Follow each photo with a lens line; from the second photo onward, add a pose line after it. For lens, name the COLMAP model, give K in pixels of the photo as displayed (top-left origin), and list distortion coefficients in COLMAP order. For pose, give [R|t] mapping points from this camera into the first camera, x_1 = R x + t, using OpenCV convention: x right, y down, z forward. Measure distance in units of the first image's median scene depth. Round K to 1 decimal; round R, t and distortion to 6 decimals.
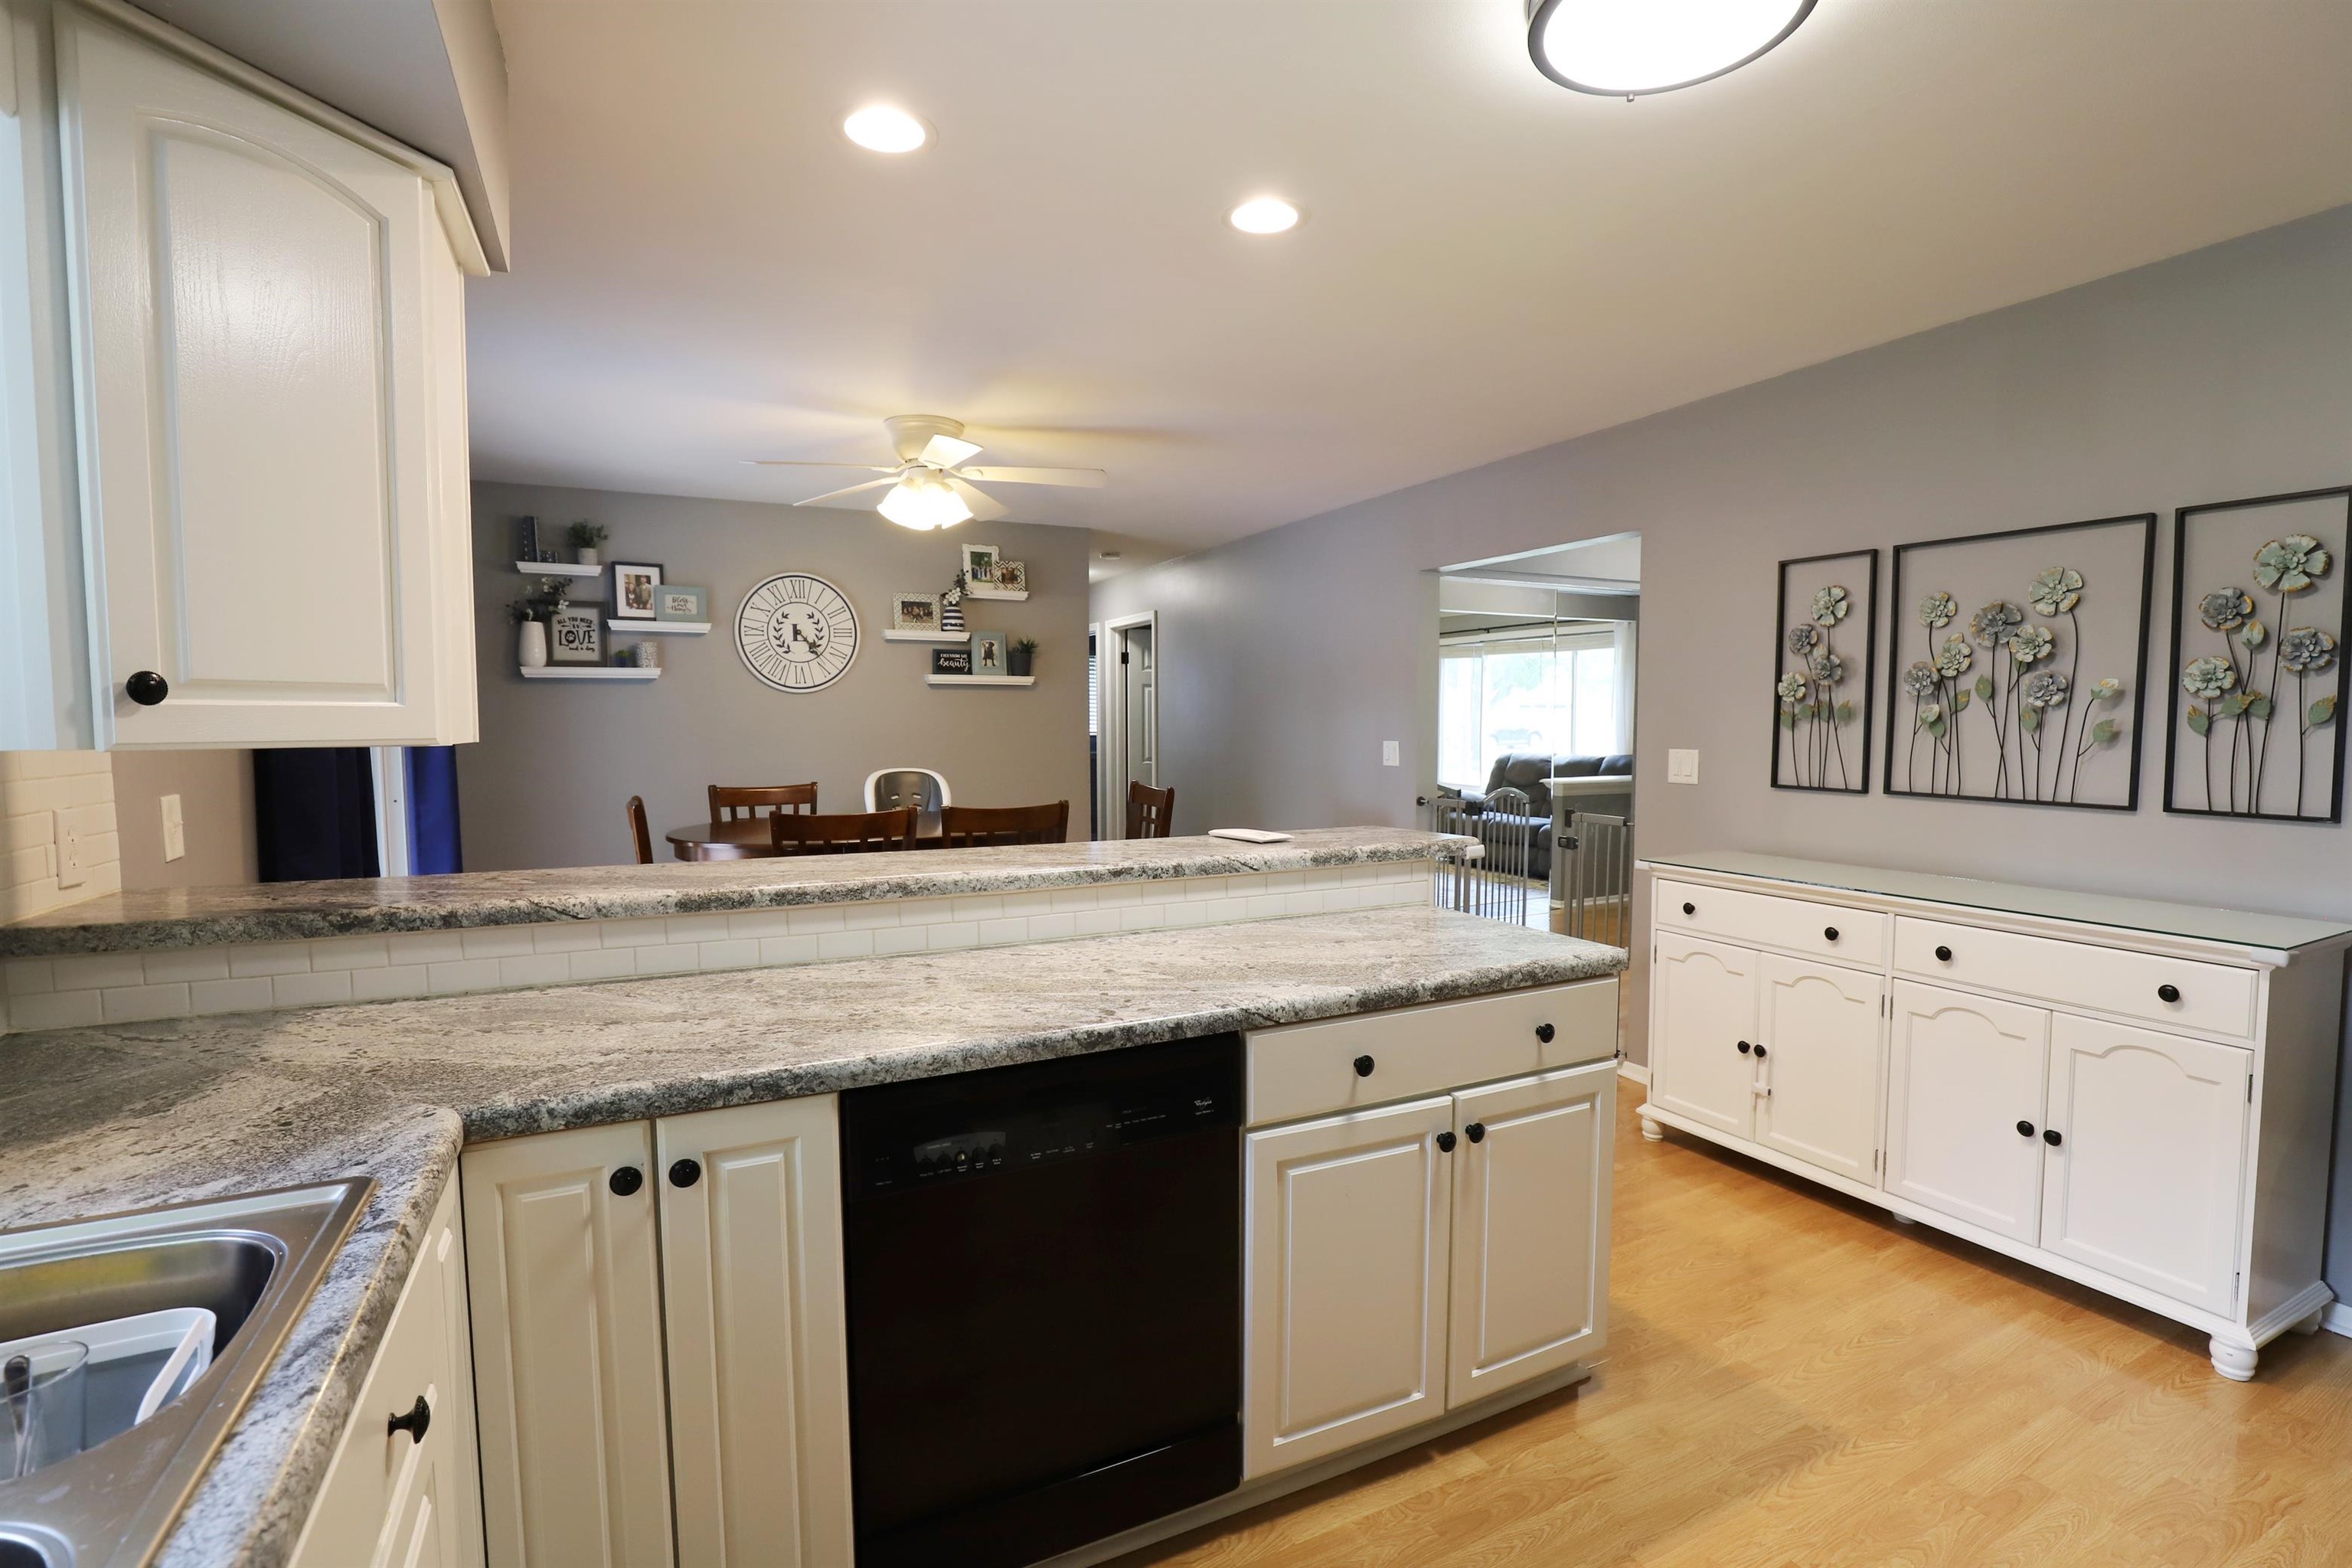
lens RADIAL K [[1081.5, 0, 1171.1], [0, 1081.5, 787.8], [0, 0, 1]] dist [-0.027104, -0.000009]
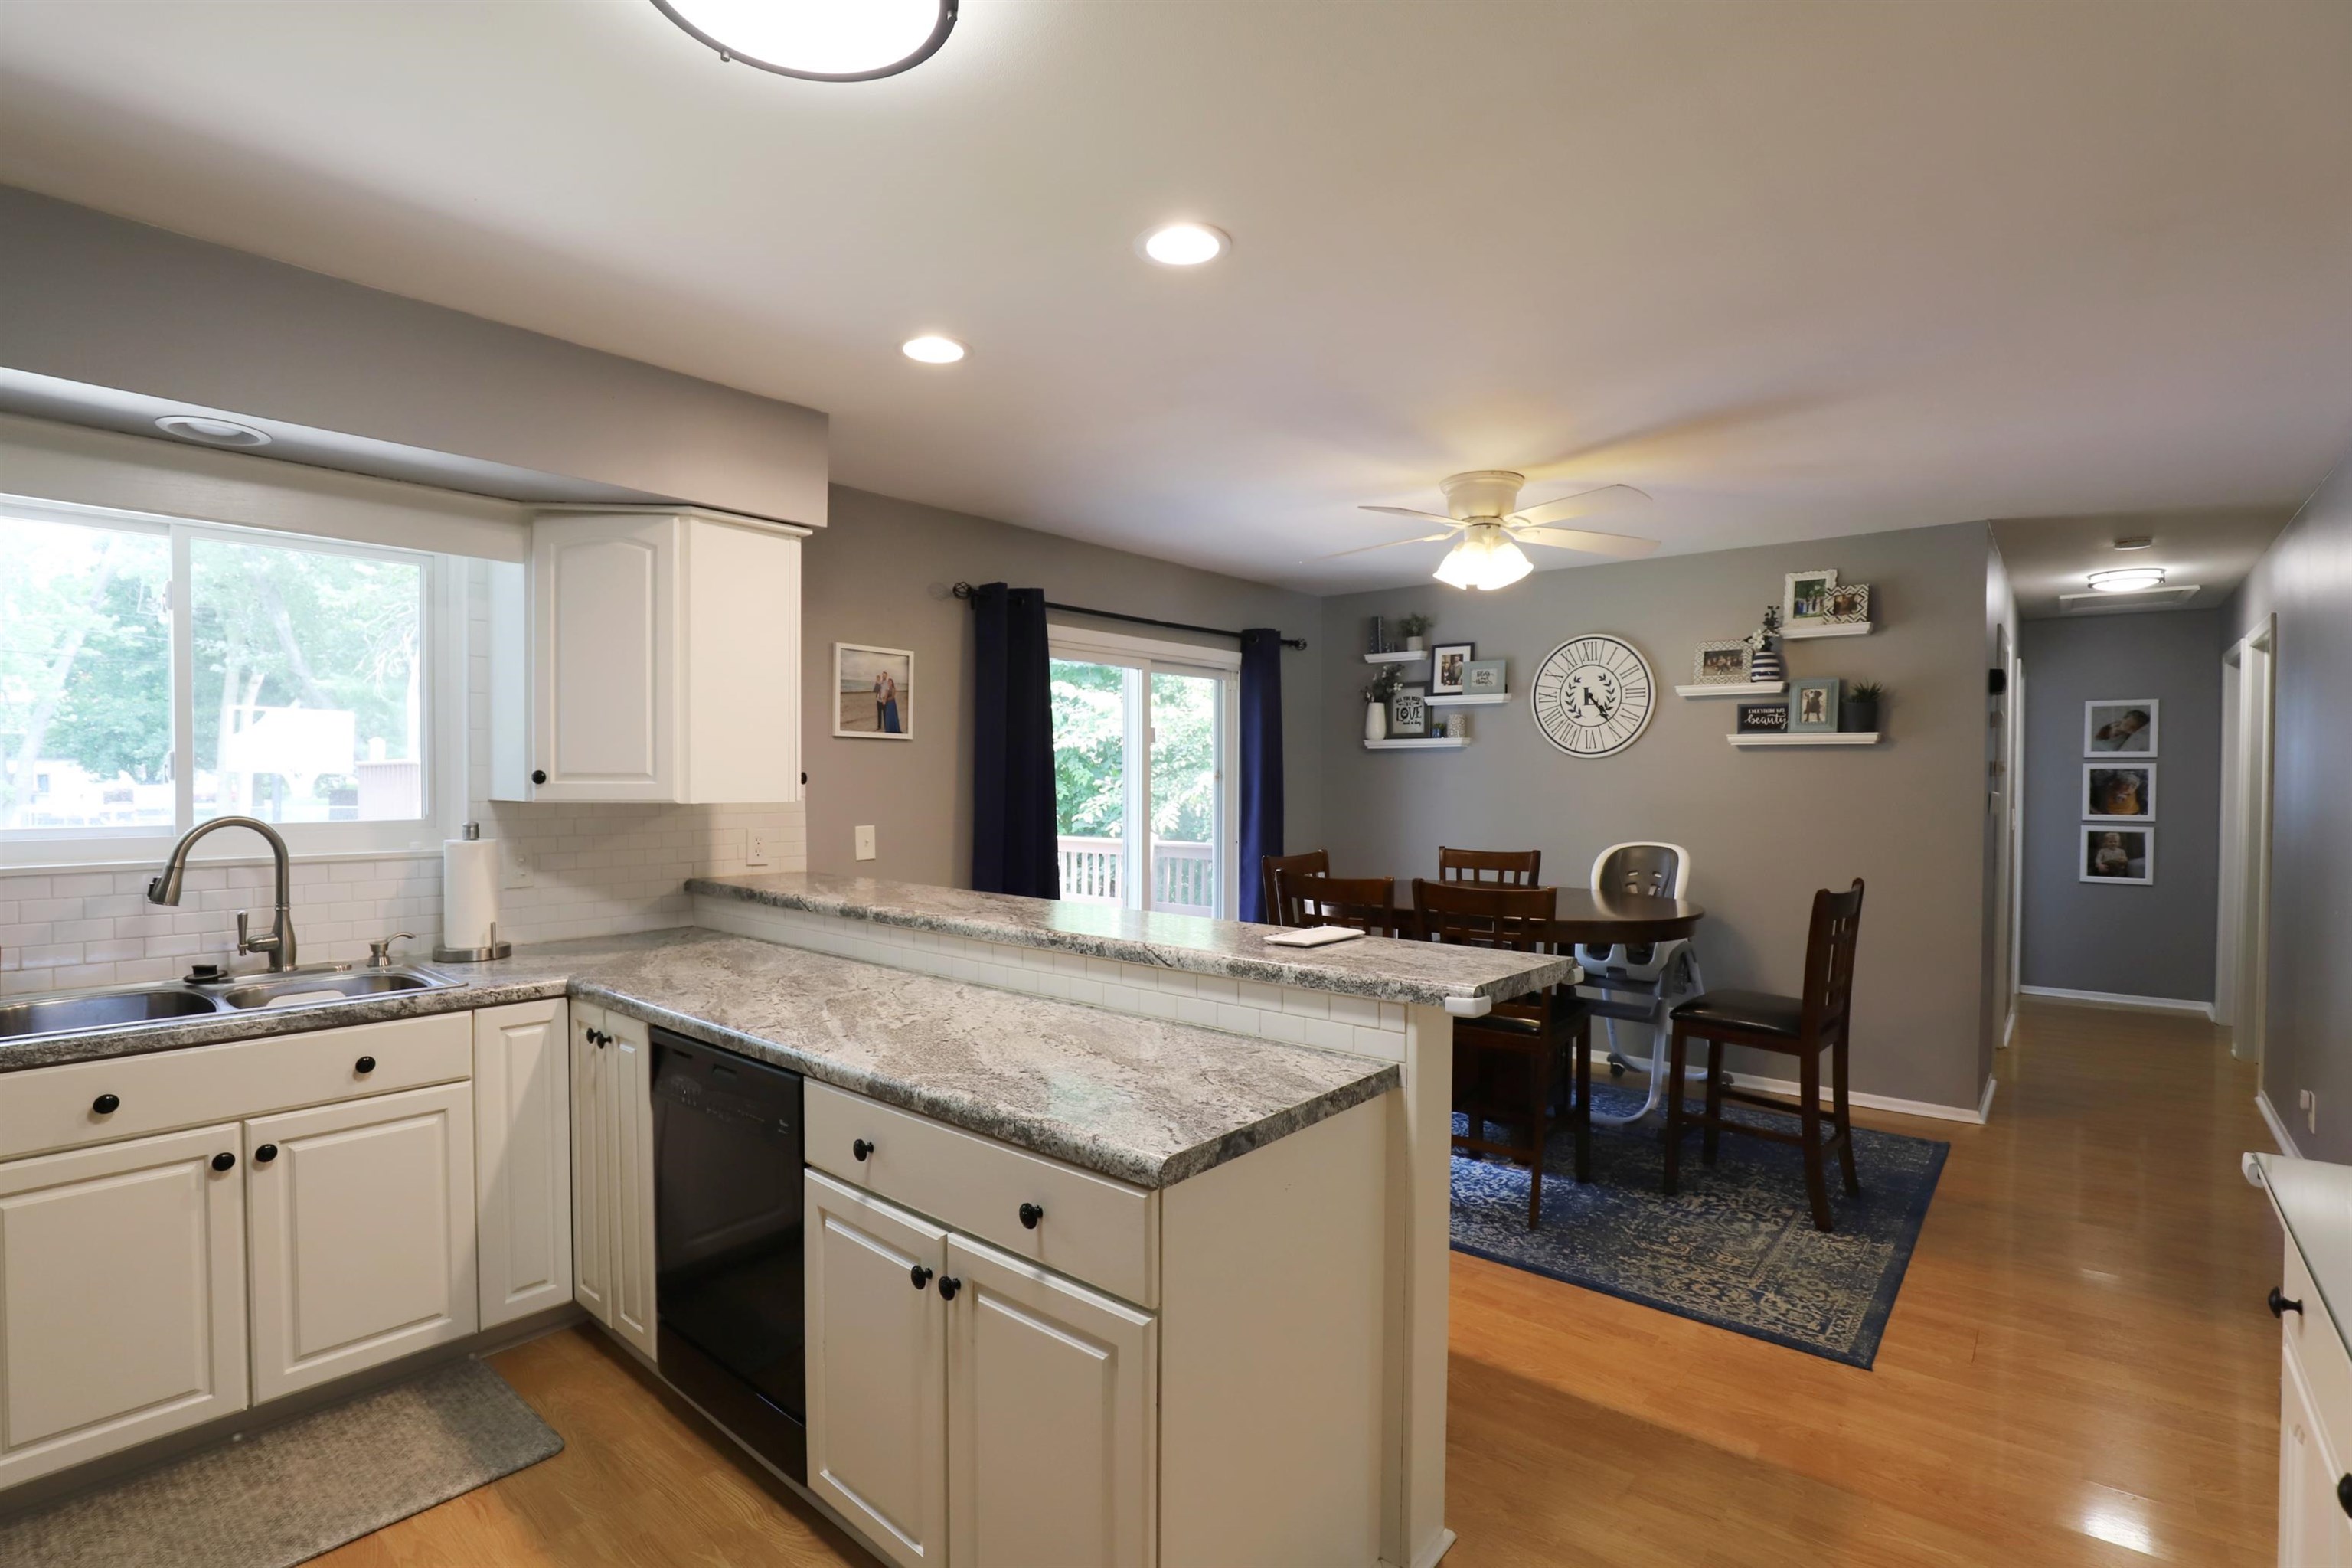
lens RADIAL K [[1081.5, 0, 1172.8], [0, 1081.5, 794.3], [0, 0, 1]] dist [-0.027104, -0.000009]
pose [[0.403569, 0.018735, -0.914758, 0.406797], [-0.062080, 0.998047, -0.006948, -0.027320], [0.912841, 0.059592, 0.403943, 0.285719]]
